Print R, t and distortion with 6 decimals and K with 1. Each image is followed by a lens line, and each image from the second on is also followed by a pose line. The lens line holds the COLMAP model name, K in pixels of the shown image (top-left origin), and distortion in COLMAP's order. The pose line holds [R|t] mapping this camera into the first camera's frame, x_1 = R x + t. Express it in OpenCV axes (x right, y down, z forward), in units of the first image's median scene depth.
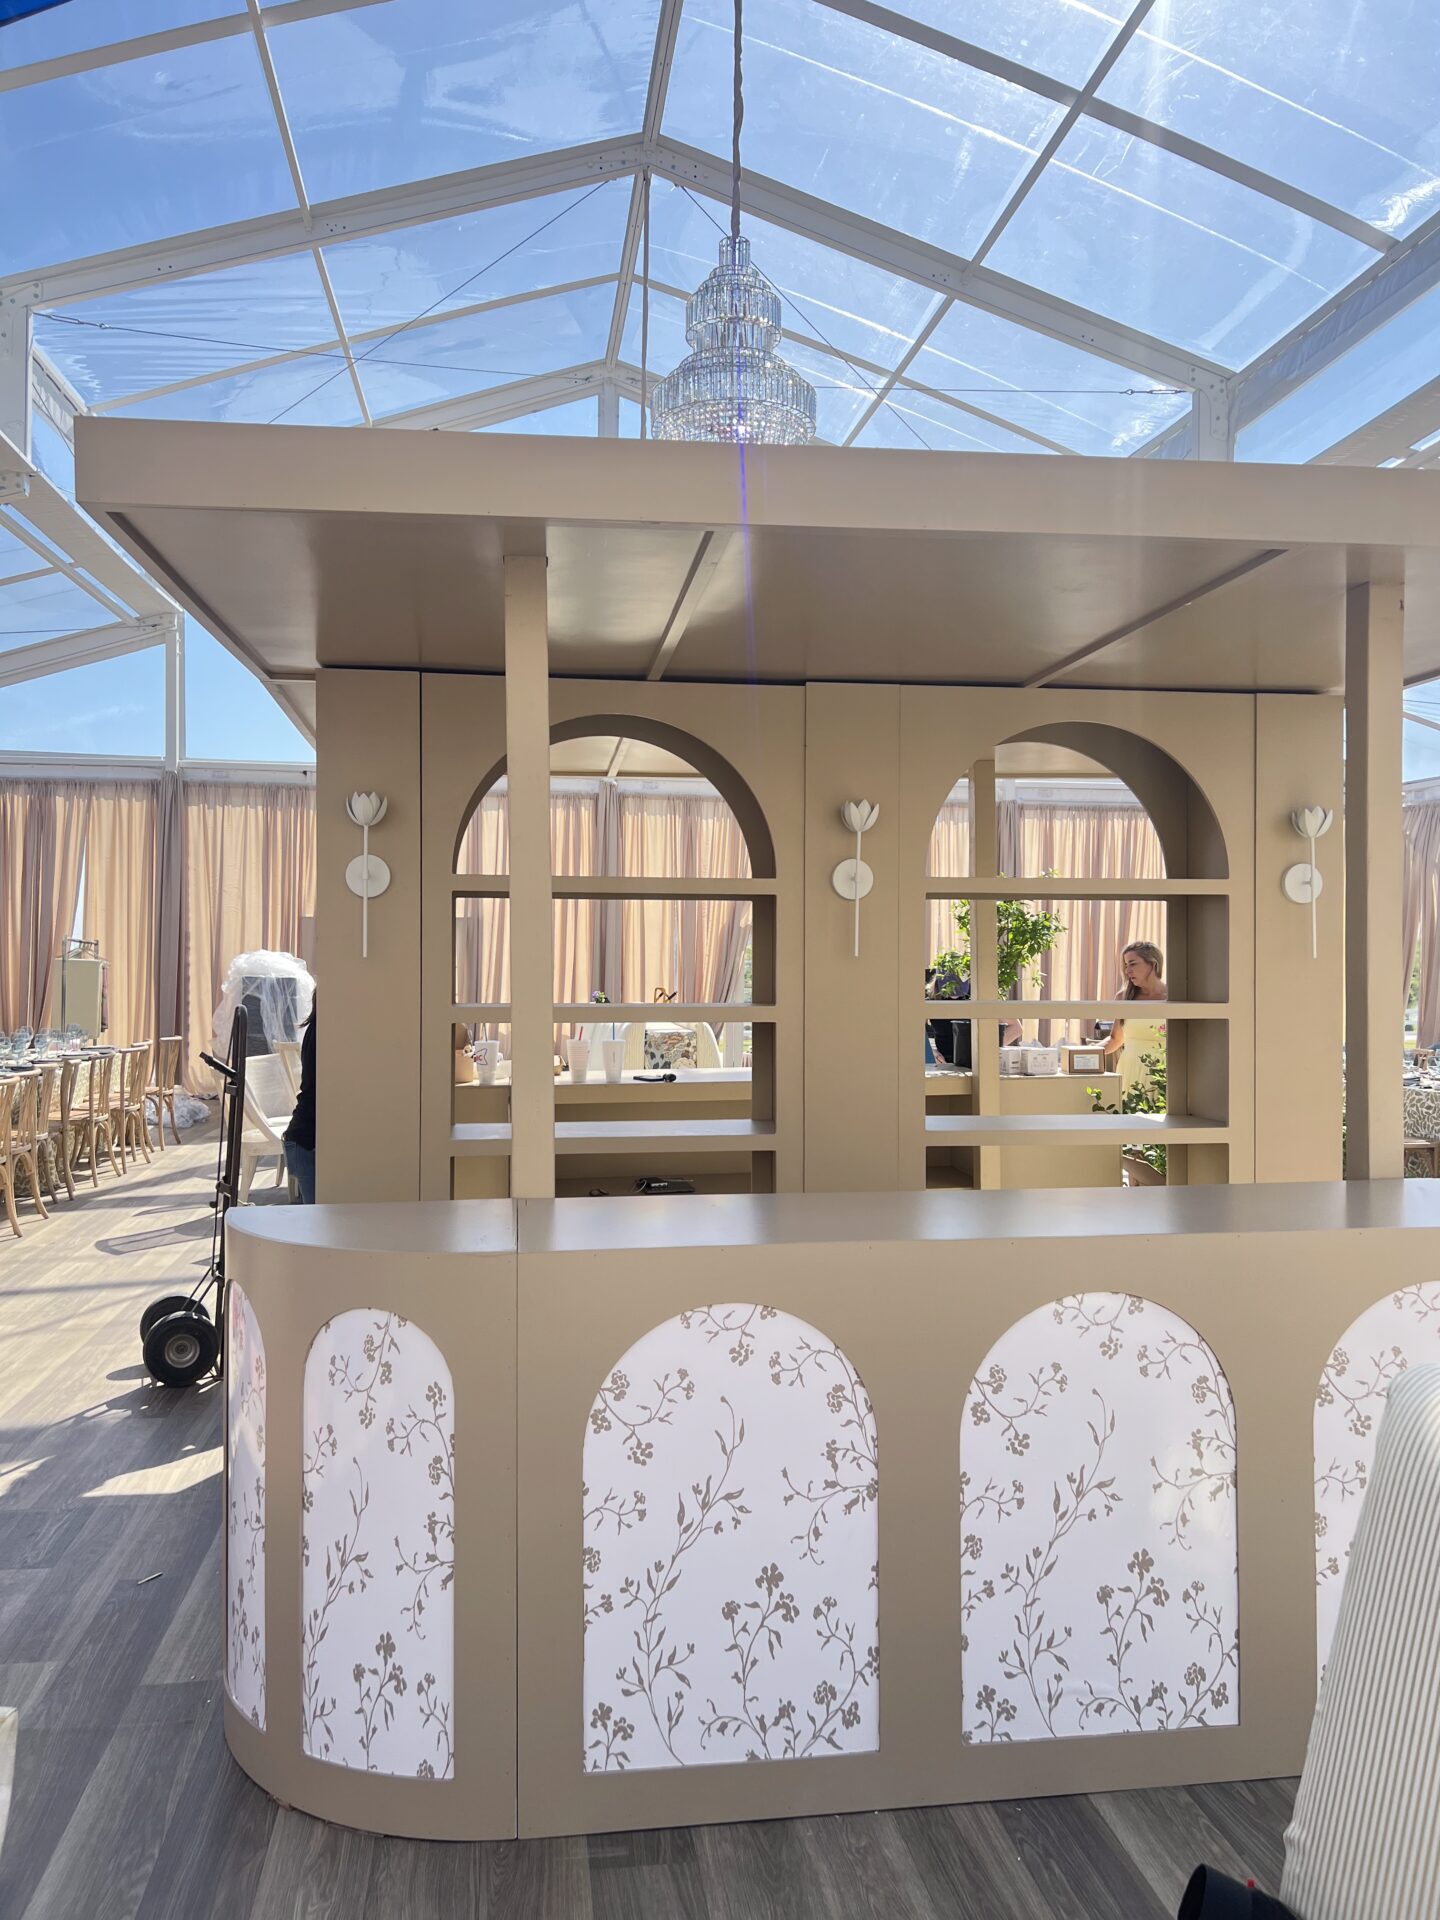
lens RADIAL K [[1467.1, 0, 716.9], [0, 1467.1, 956.4], [0, 0, 1]] dist [0.034711, -0.040200]
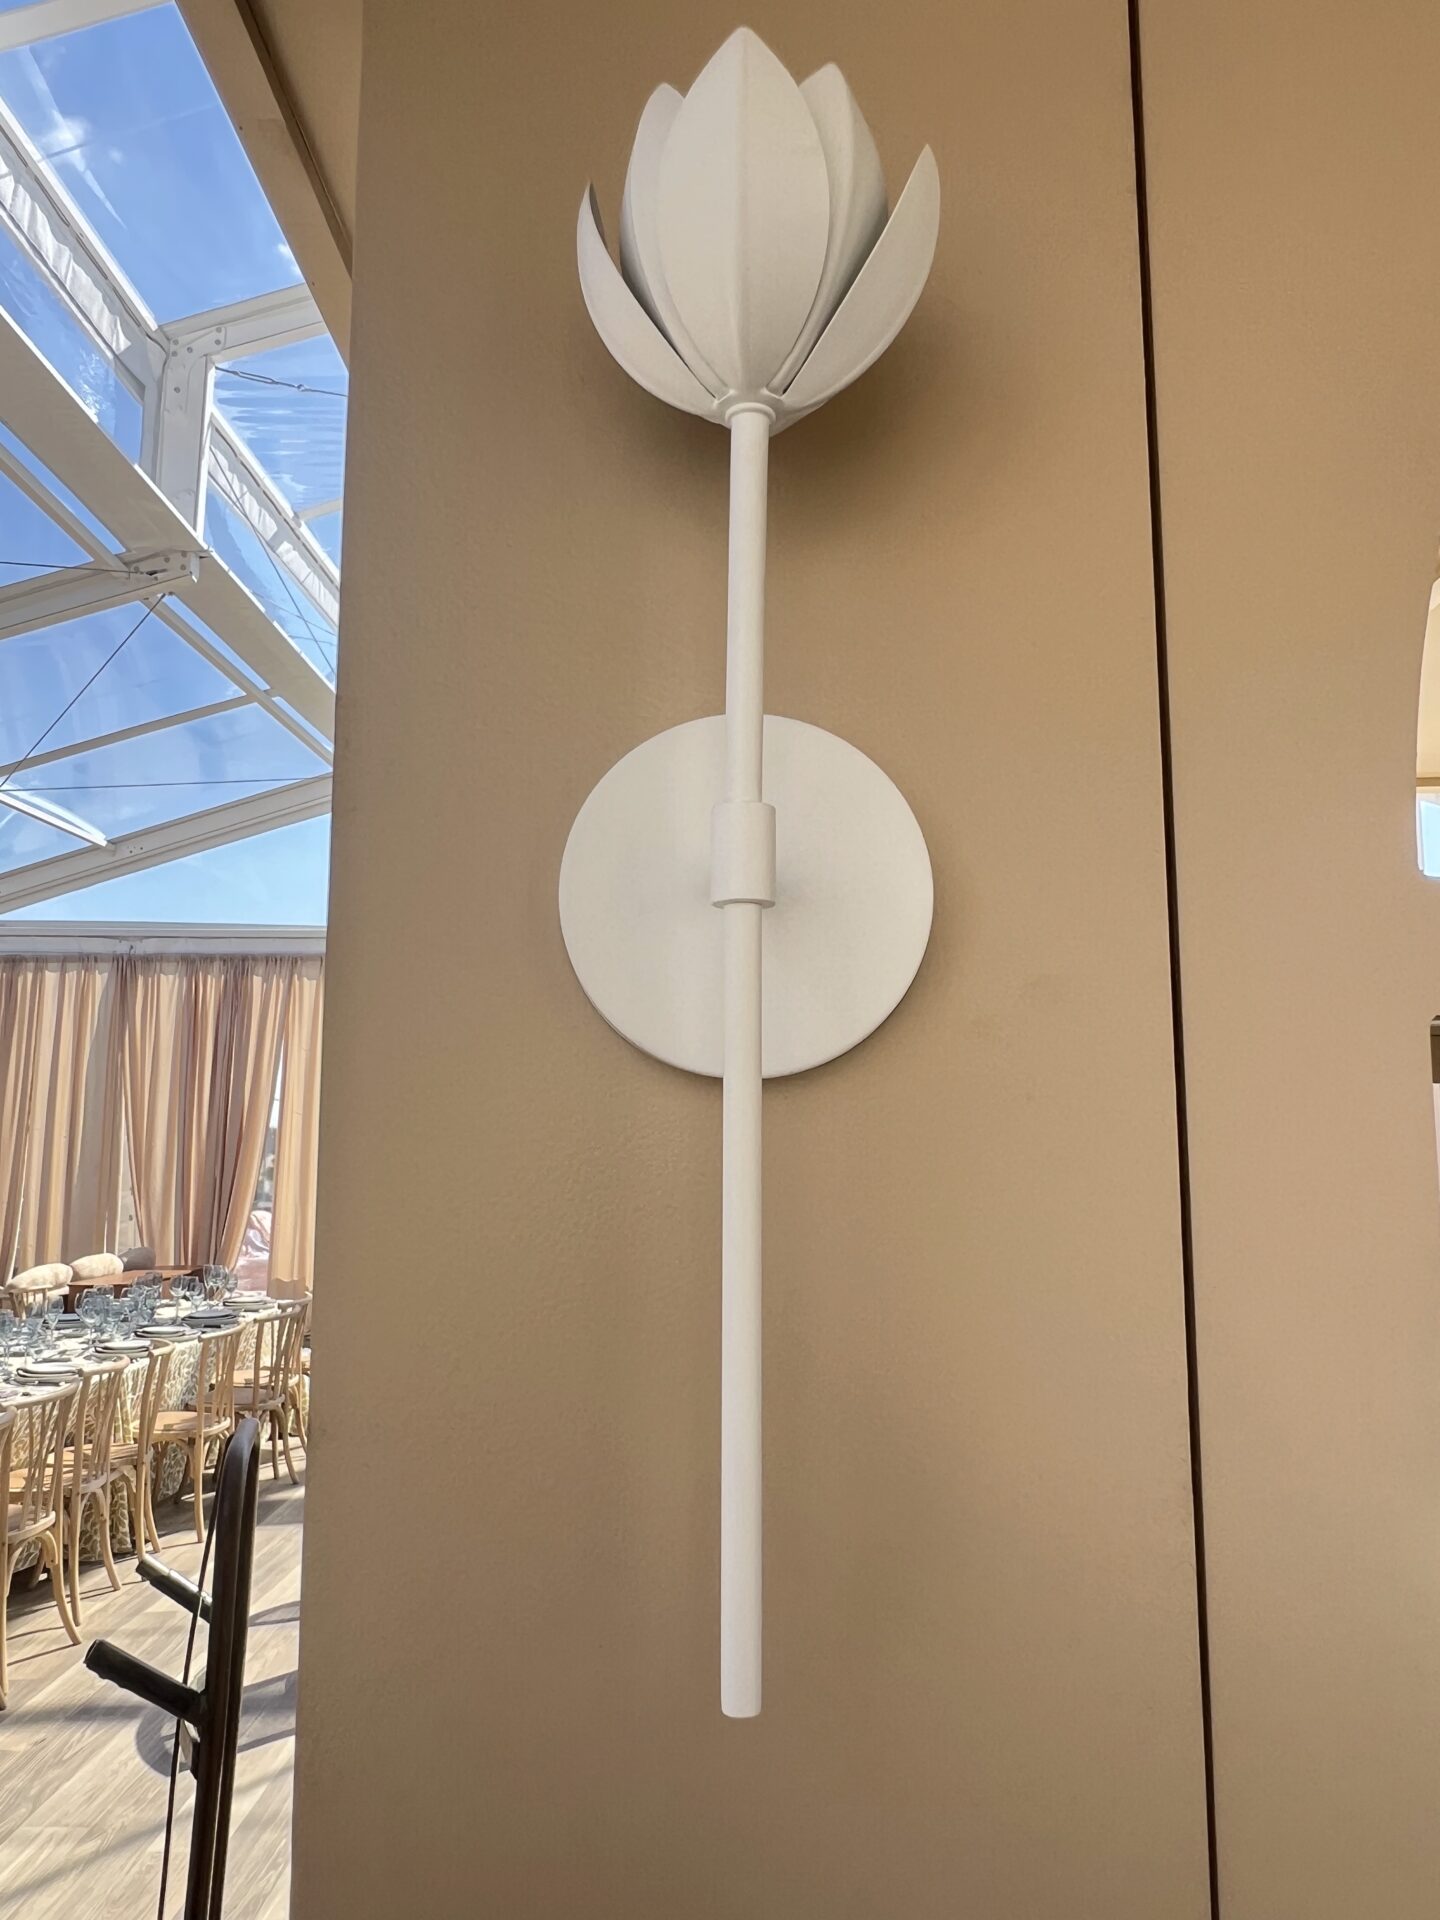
lens RADIAL K [[1325.9, 0, 720.4], [0, 1325.9, 960.6], [0, 0, 1]] dist [0.006860, 0.001631]
pose [[0.989373, -0.022217, -0.143693, -0.094699], [0.002205, 0.990436, -0.137954, -0.014510], [0.145384, 0.136171, 0.979960, 0.378324]]
